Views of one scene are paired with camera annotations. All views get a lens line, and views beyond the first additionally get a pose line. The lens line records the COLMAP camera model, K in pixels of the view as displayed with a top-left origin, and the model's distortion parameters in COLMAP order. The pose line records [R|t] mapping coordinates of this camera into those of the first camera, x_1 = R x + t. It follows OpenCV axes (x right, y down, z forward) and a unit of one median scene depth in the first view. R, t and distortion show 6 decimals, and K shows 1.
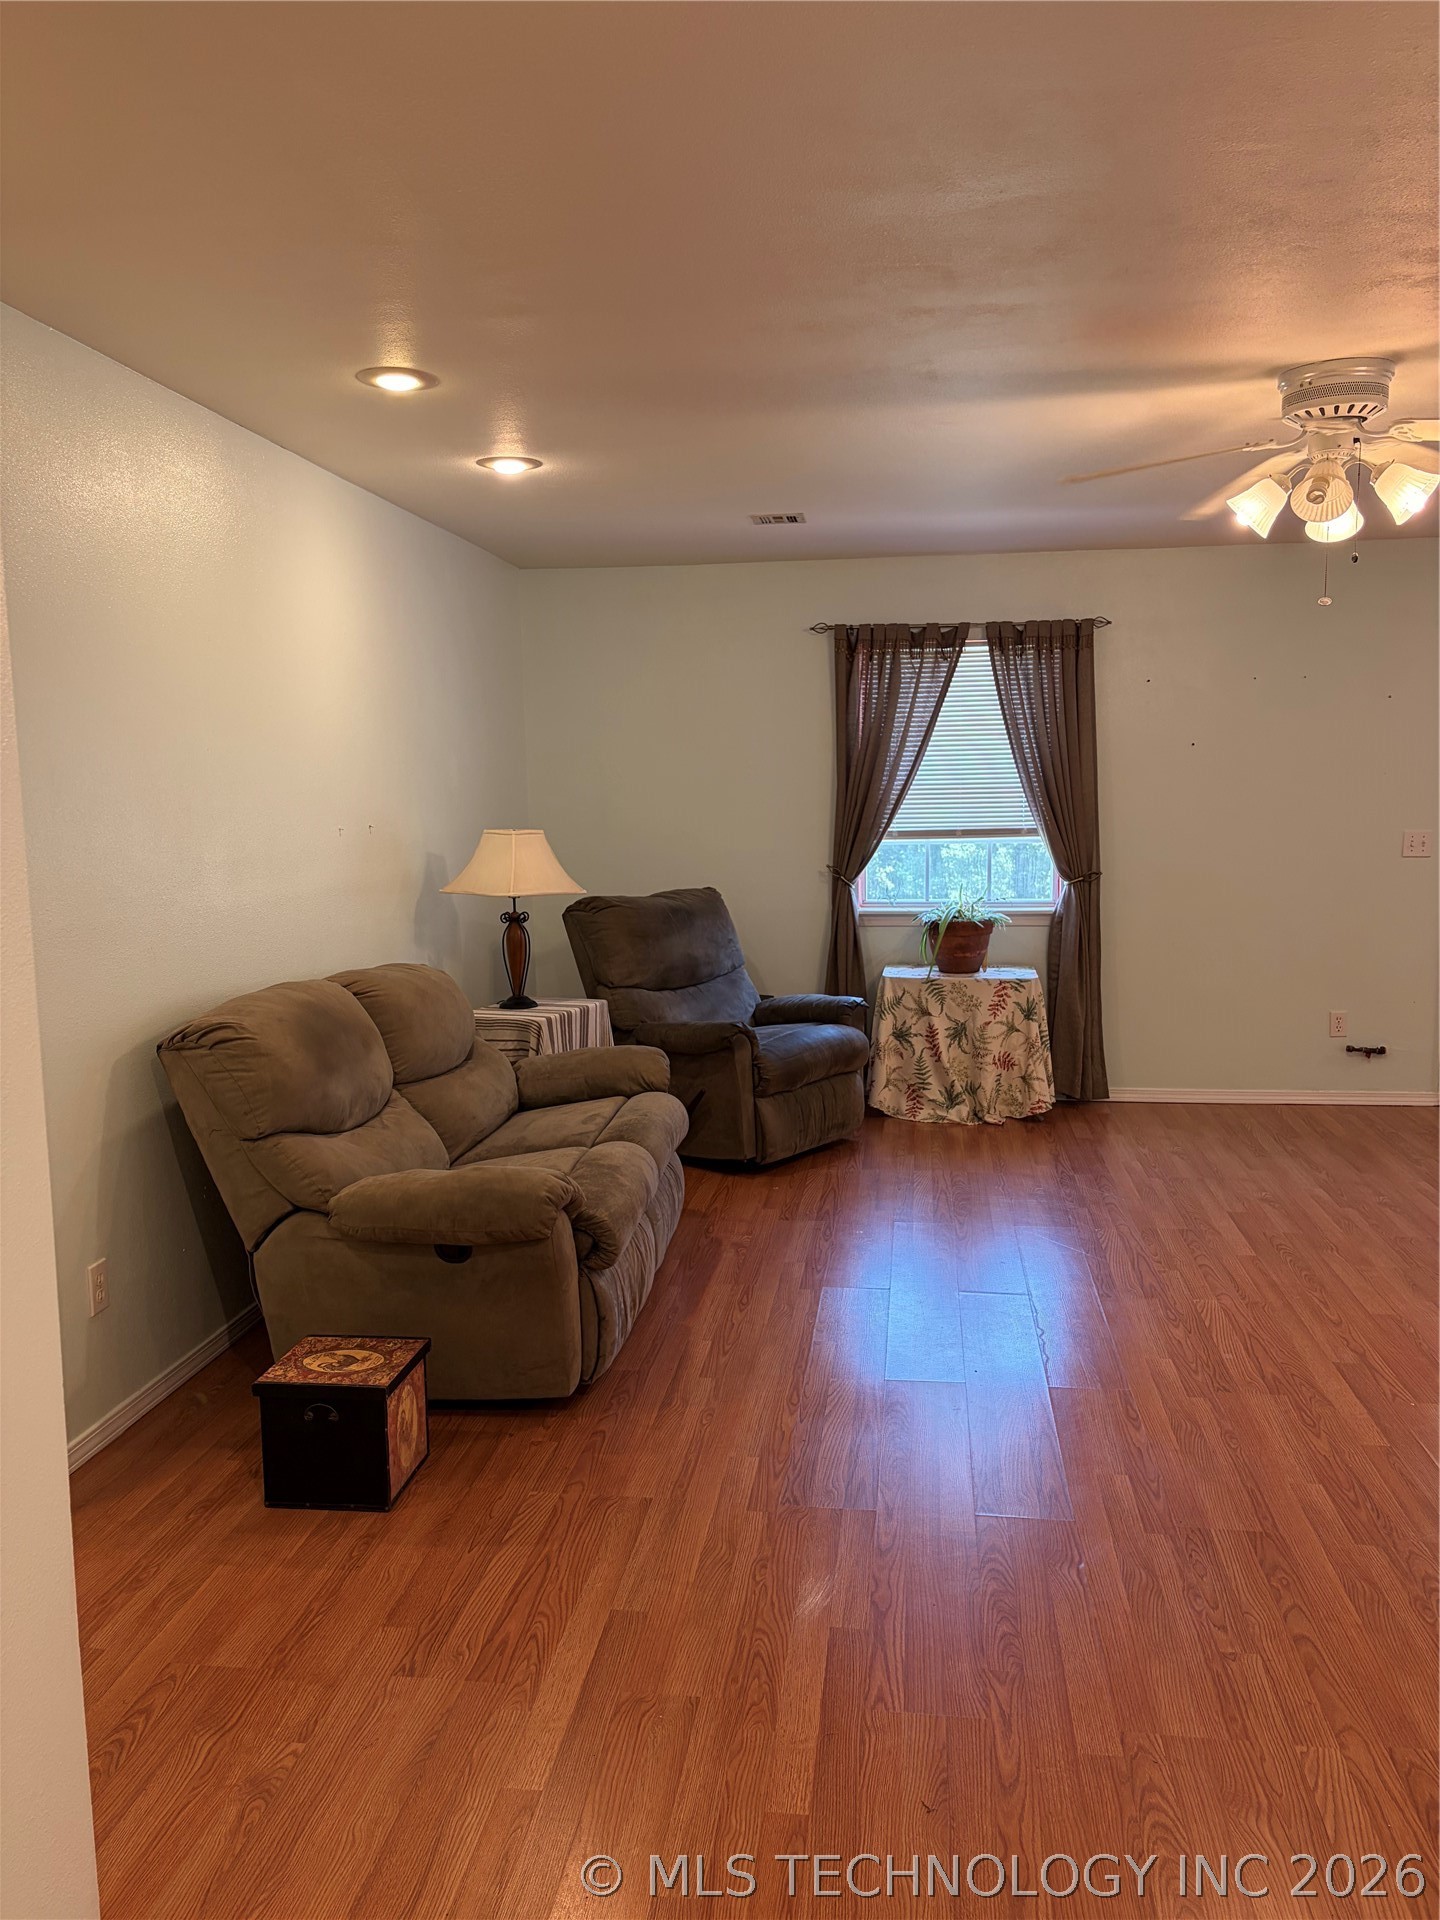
lens RADIAL K [[1441.4, 0, 719.7], [0, 1441.4, 971.8], [0, 0, 1]] dist [0.029846, -0.005186]
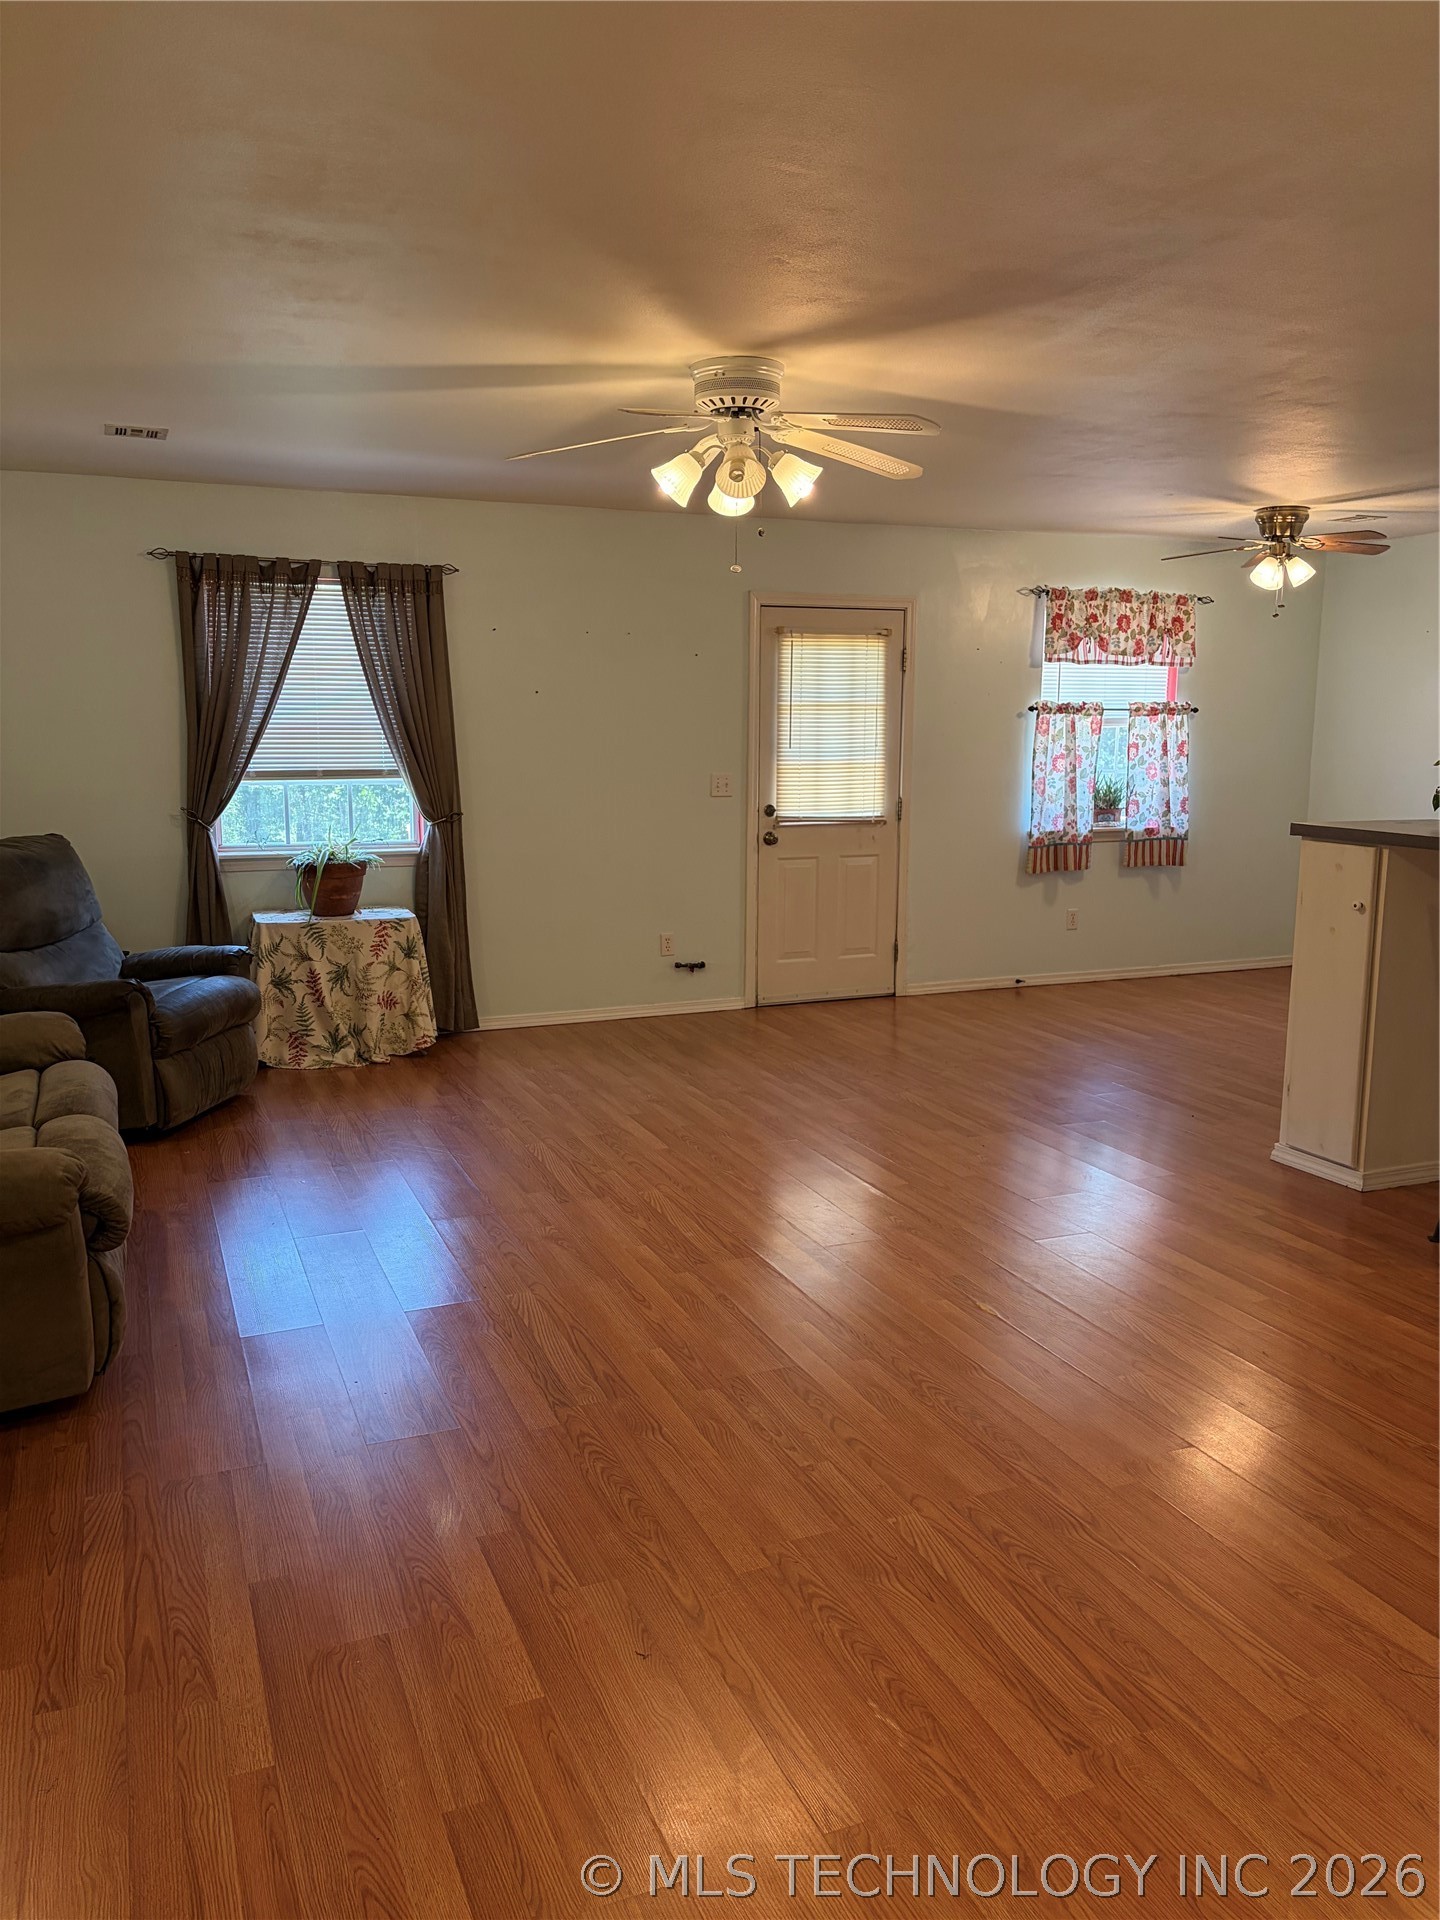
lens RADIAL K [[1446.3, 0, 699.6], [0, 1446.3, 964.2], [0, 0, 1]] dist [0.007065, 0.001330]
pose [[0.865763, -0.067460, 0.495886, -0.113538], [0.051493, 0.997622, 0.045813, 0.001432], [-0.497798, -0.014129, 0.867178, 0.011984]]
